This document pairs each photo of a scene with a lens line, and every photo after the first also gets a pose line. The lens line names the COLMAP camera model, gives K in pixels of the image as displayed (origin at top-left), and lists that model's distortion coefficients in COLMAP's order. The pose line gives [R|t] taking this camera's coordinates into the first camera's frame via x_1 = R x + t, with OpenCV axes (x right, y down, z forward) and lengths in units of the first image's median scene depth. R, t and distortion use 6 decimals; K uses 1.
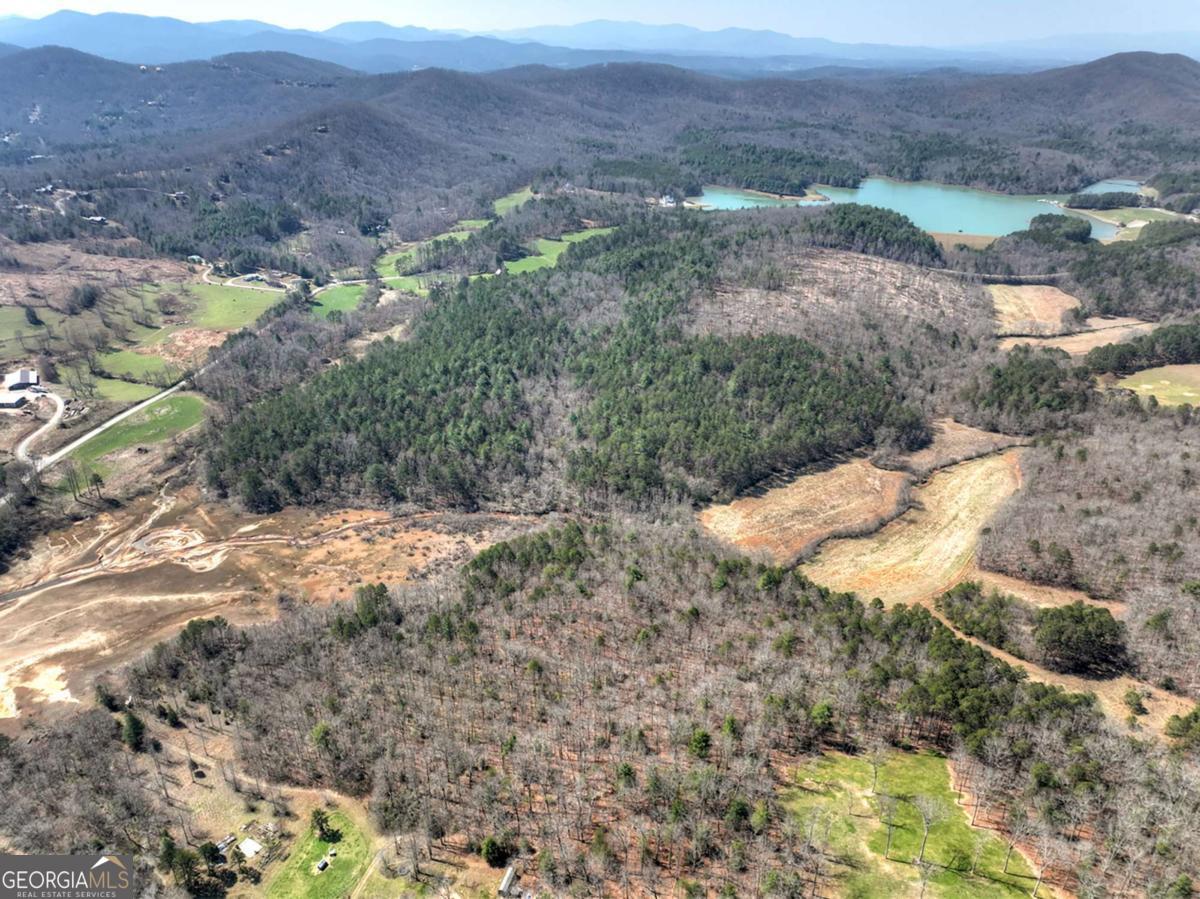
lens RADIAL K [[843.1, 0, 600.0], [0, 843.1, 449.5], [0, 0, 1]] dist [-0.005933, 0.023469]
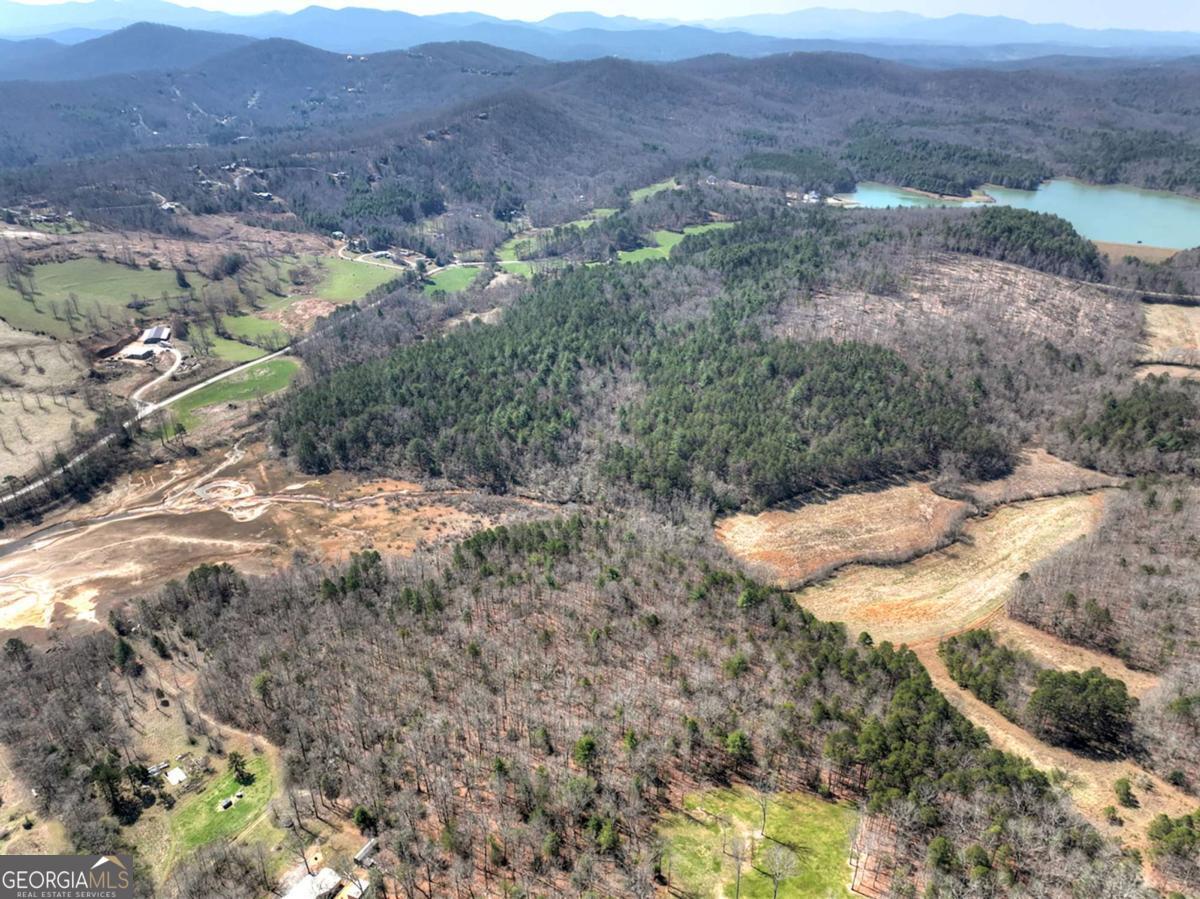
lens RADIAL K [[843.1, 0, 600.0], [0, 843.1, 449.5], [0, 0, 1]] dist [-0.005933, 0.023469]
pose [[0.974367, 0.096880, -0.203035, 0.148854], [-0.094827, 0.995296, 0.019841, -0.010065], [0.204002, -0.000079, 0.978970, 0.023859]]
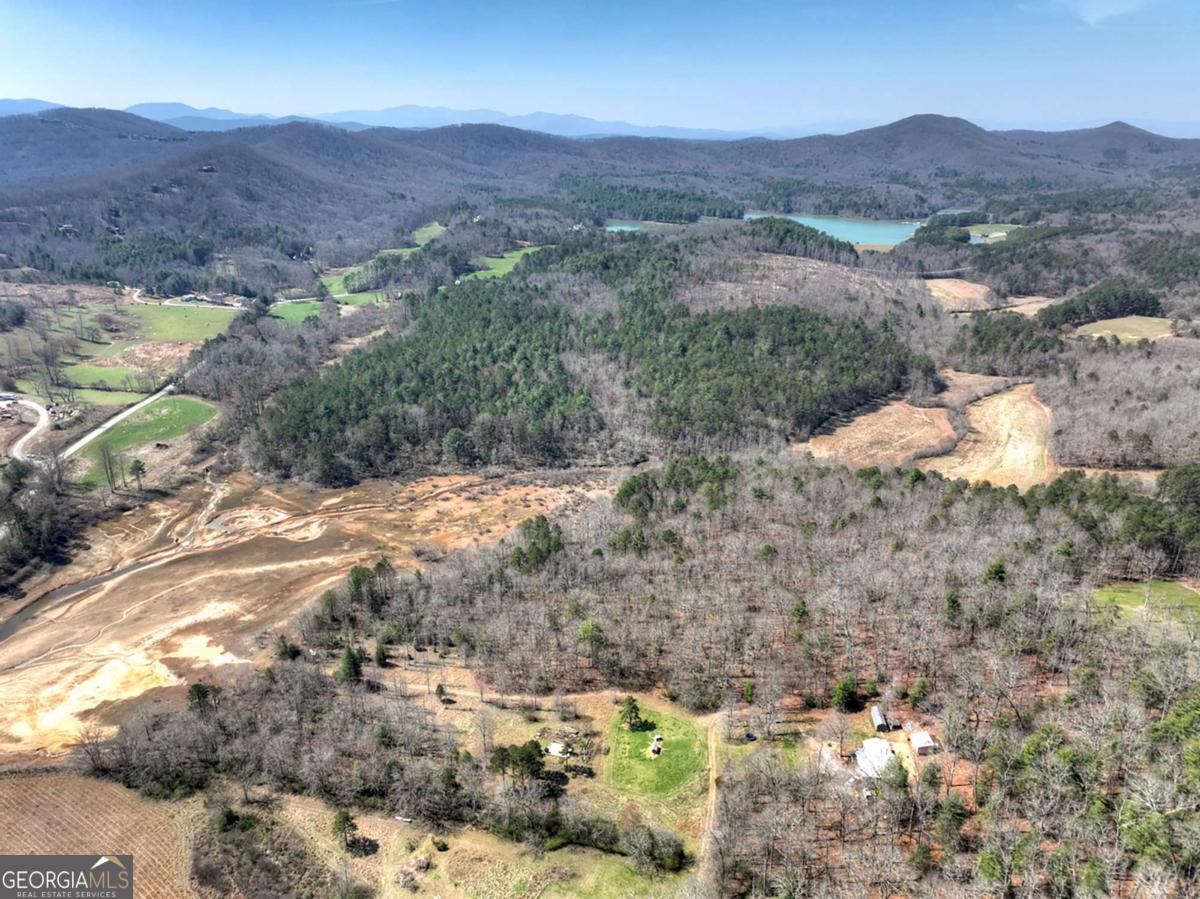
lens RADIAL K [[843.1, 0, 600.0], [0, 843.1, 449.5], [0, 0, 1]] dist [-0.005933, 0.023469]
pose [[0.977167, -0.077796, 0.197719, -0.264092], [0.094623, 0.992521, -0.077122, 0.115176], [-0.190240, 0.094070, 0.977220, 0.045086]]
